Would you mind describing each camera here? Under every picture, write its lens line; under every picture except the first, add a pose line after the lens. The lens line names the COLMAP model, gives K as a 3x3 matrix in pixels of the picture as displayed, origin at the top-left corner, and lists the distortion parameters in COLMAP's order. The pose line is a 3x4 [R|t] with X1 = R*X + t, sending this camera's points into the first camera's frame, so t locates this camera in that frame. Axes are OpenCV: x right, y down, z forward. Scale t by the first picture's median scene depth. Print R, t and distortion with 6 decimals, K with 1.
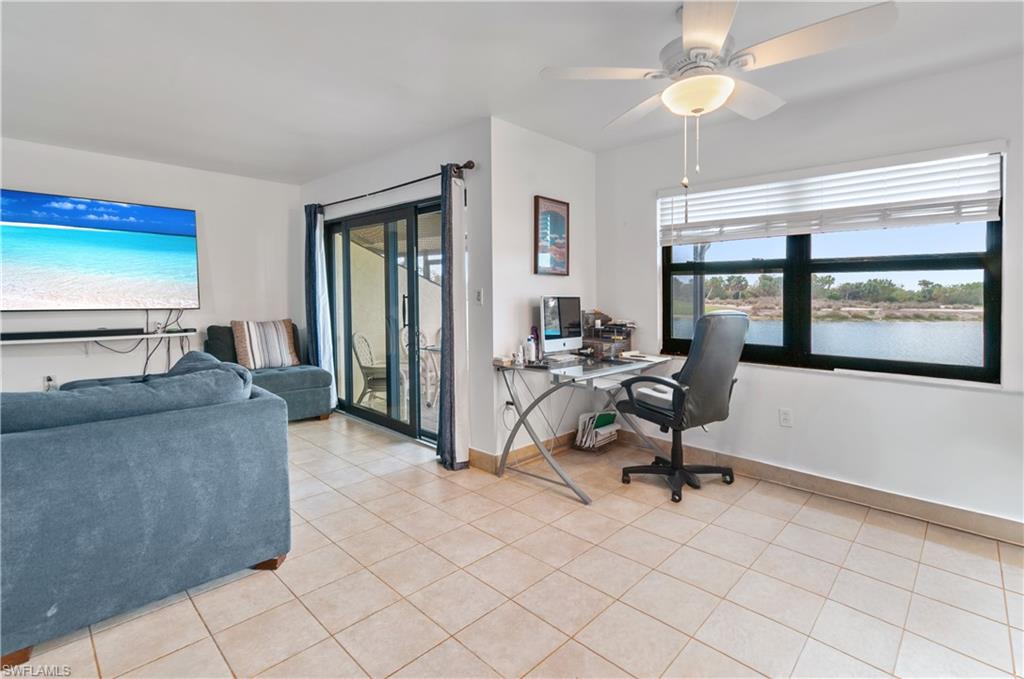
lens RADIAL K [[481.8, 0, 502.9], [0, 481.8, 305.3], [0, 0, 1]] dist [-0.001391, -0.000511]
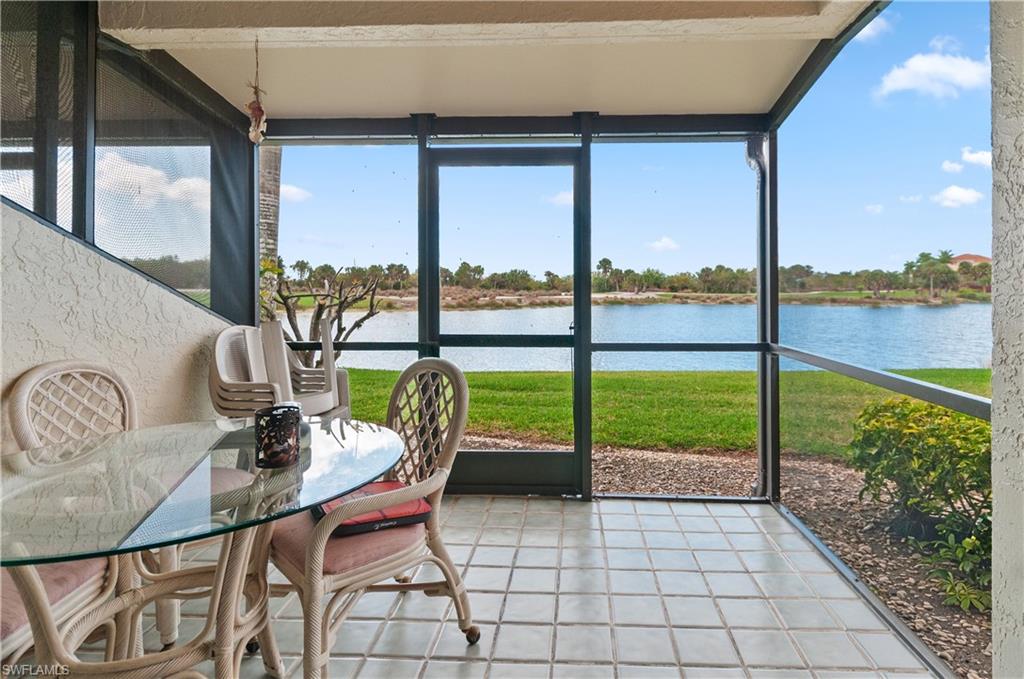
lens RADIAL K [[548.4, 0, 550.4], [0, 548.4, 282.0], [0, 0, 1]] dist [0.000392, -0.000046]
pose [[0.738436, -0.002265, 0.674320, -0.197799], [0.021863, 0.999549, -0.020585, 0.018817], [-0.673969, 0.029943, 0.738153, 1.082204]]
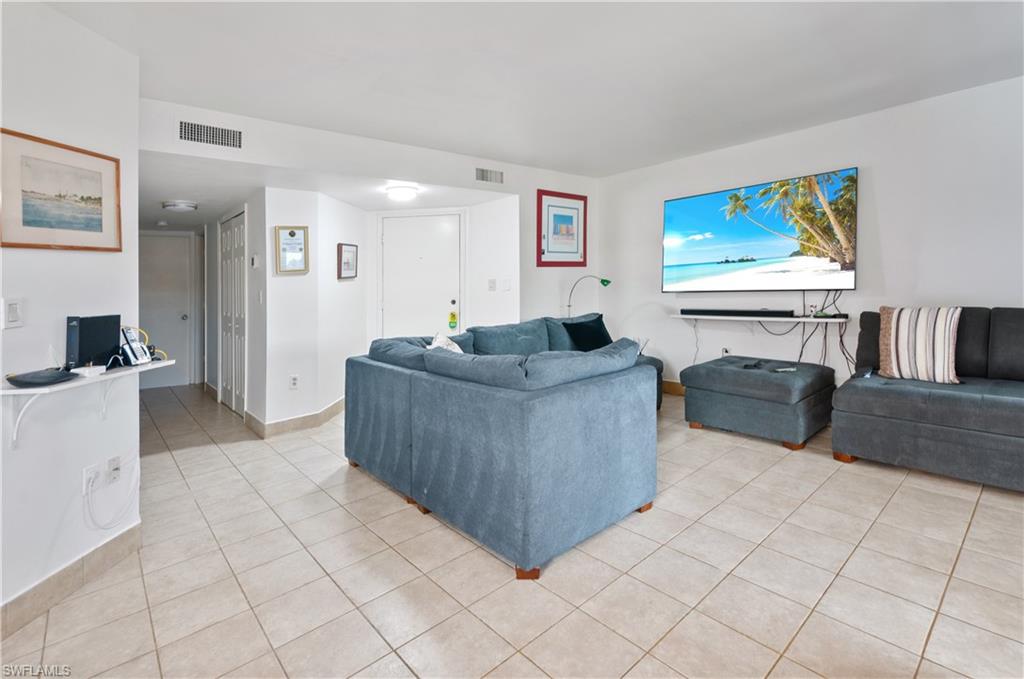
lens RADIAL K [[481.8, 0, 502.9], [0, 481.8, 305.3], [0, 0, 1]] dist [-0.001391, -0.000511]
pose [[-0.078868, 0.042480, -0.995980, 0.240097], [0.017639, 0.998995, 0.041212, -0.011941], [0.996729, -0.014318, -0.079538, 0.573267]]
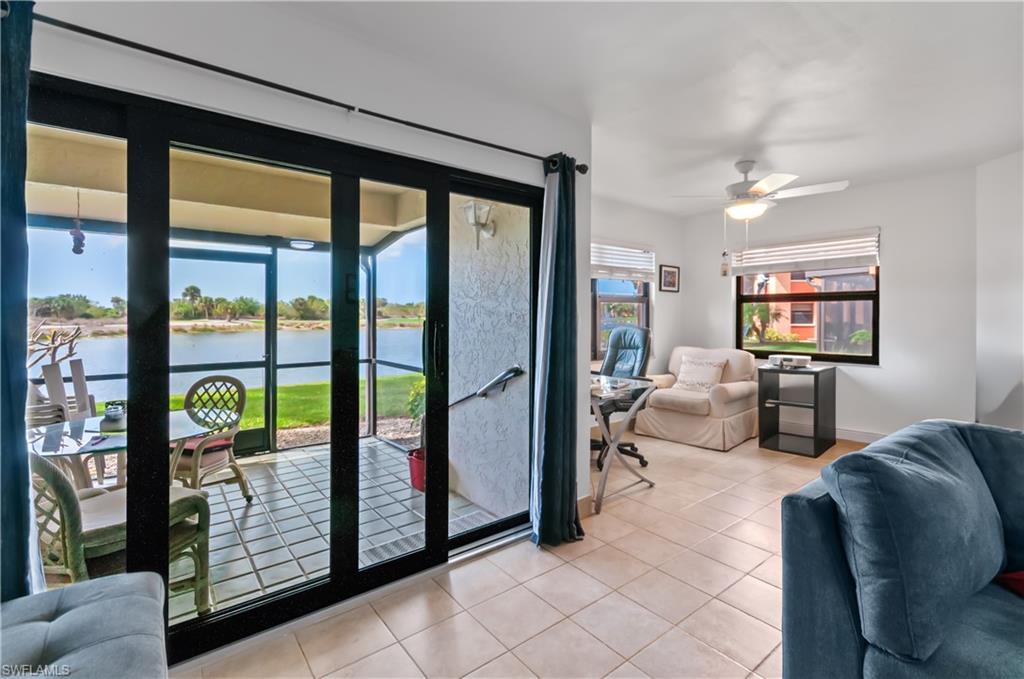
lens RADIAL K [[463.8, 0, 509.3], [0, 463.8, 312.0], [0, 0, 1]] dist [0.000767, -0.000228]
pose [[0.126327, -0.002619, 0.991985, -0.760766], [0.021984, 0.999758, -0.000160, -0.032189], [-0.991745, 0.021828, 0.126354, 0.868931]]
